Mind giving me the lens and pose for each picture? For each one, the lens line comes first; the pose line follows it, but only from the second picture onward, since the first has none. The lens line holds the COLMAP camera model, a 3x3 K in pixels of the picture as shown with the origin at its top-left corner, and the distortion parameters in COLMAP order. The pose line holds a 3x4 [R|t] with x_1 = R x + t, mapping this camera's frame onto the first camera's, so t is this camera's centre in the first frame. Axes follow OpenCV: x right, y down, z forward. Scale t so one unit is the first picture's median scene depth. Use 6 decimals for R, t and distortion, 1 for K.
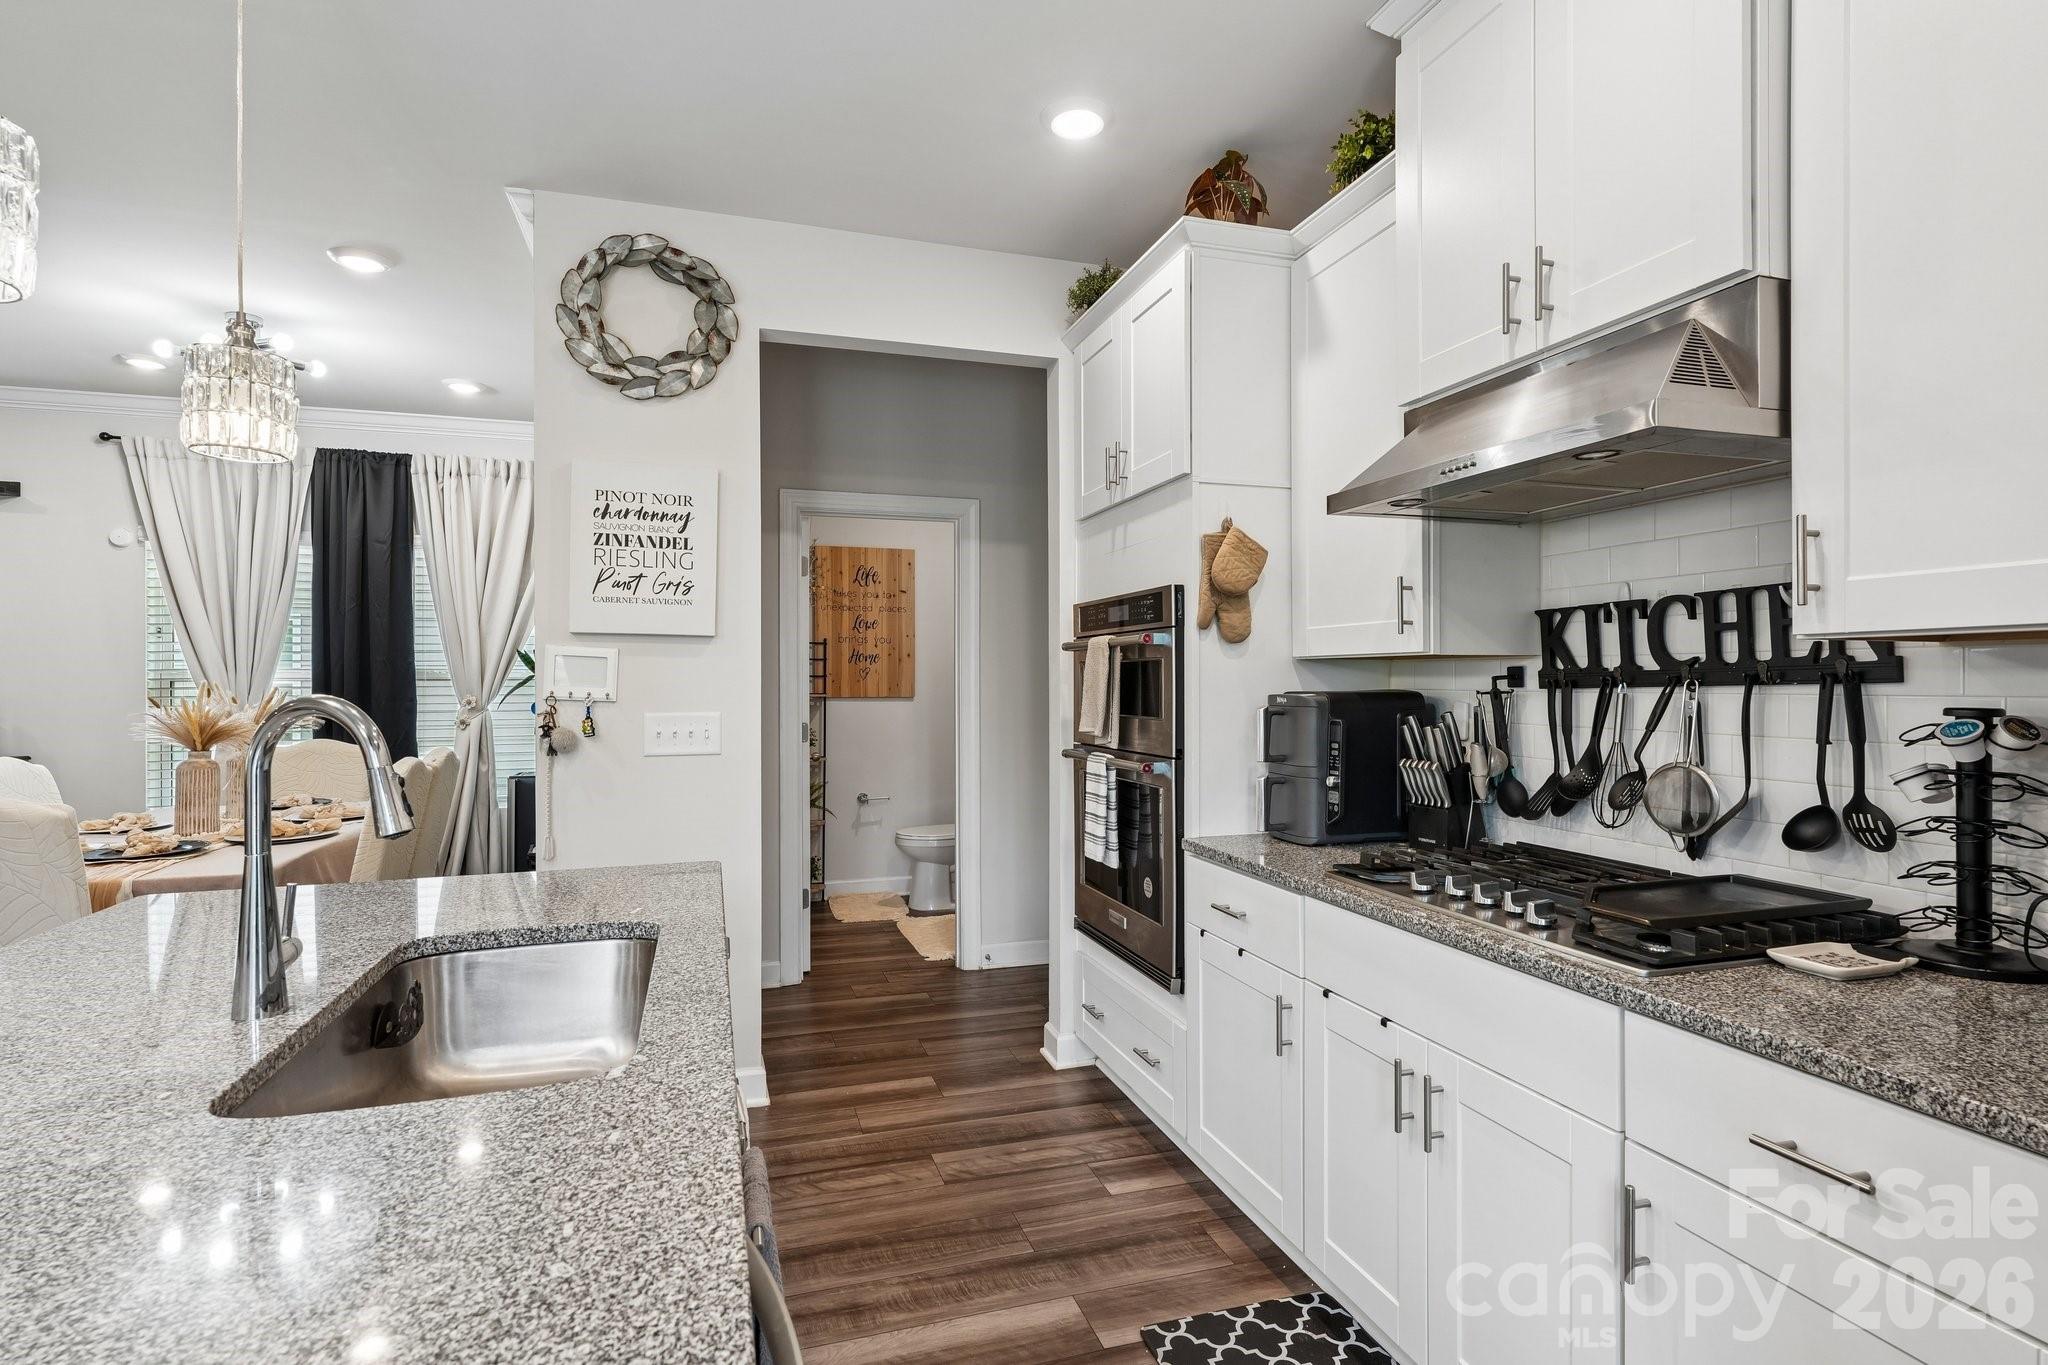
lens RADIAL K [[1003.4, 0, 1025.0], [0, 1003.4, 671.0], [0, 0, 1]] dist [-0.006032, 0.001908]
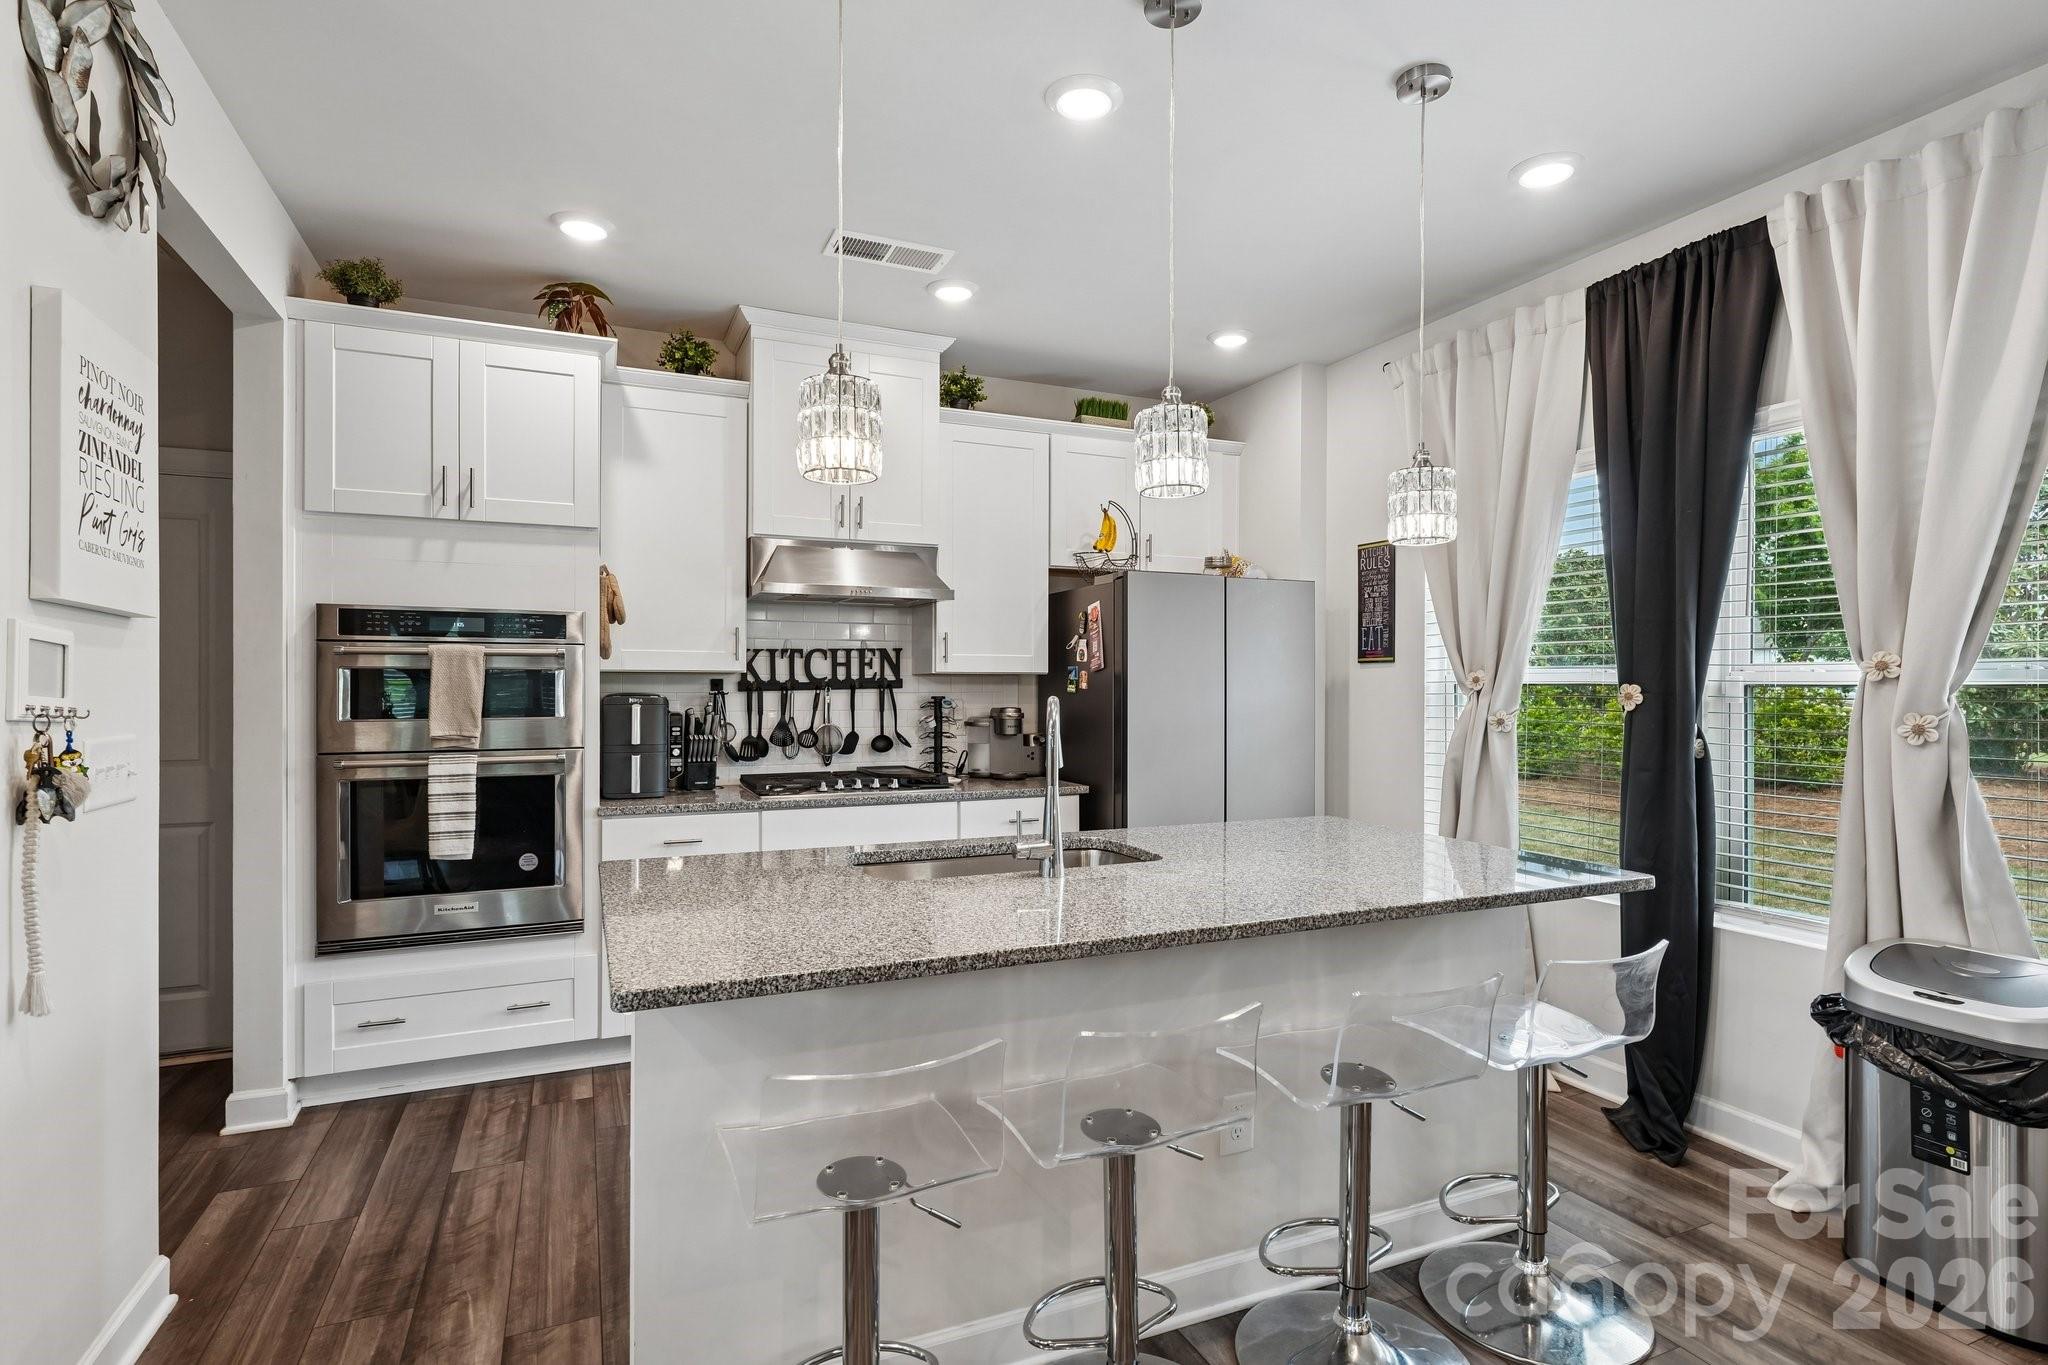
lens RADIAL K [[1003.4, 0, 1024.3], [0, 1003.4, 686.0], [0, 0, 1]] dist [-0.006032, 0.001908]
pose [[-0.115288, 0.002513, 0.993329, -1.189130], [-0.009630, 0.999947, -0.003648, 0.007968], [-0.993285, -0.009986, -0.115258, 0.595556]]
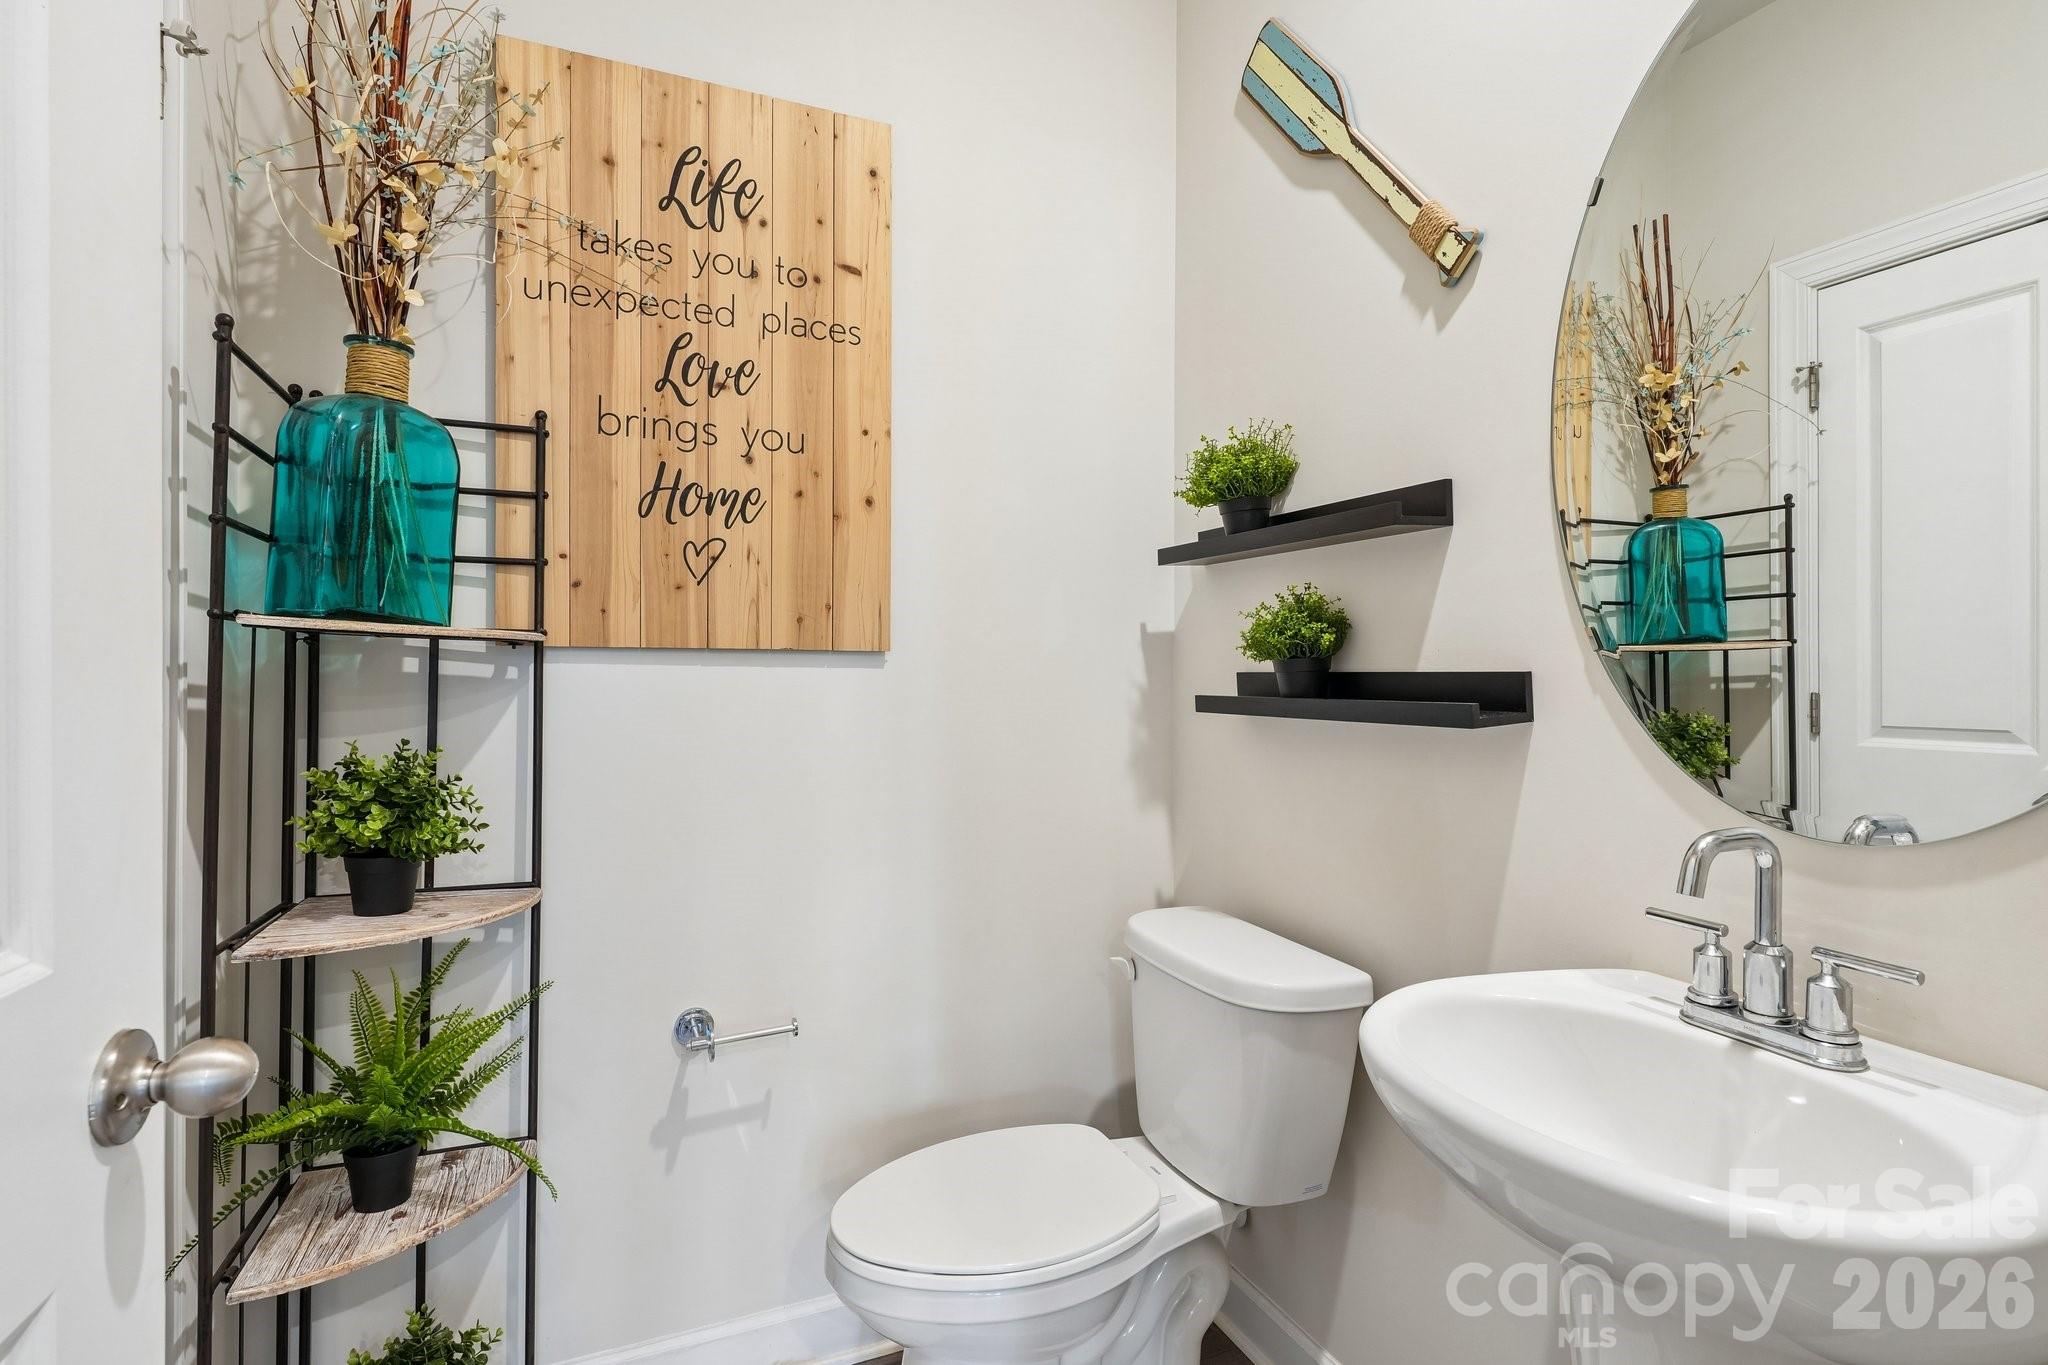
lens RADIAL K [[1003.4, 0, 1027.9], [0, 1003.4, 679.2], [0, 0, 1]] dist [-0.006032, 0.001908]
pose [[0.994092, 0.004515, 0.108445, -0.244130], [-0.004860, 0.999984, 0.002911, 0.077427], [-0.108430, -0.003421, 0.994098, 1.716546]]
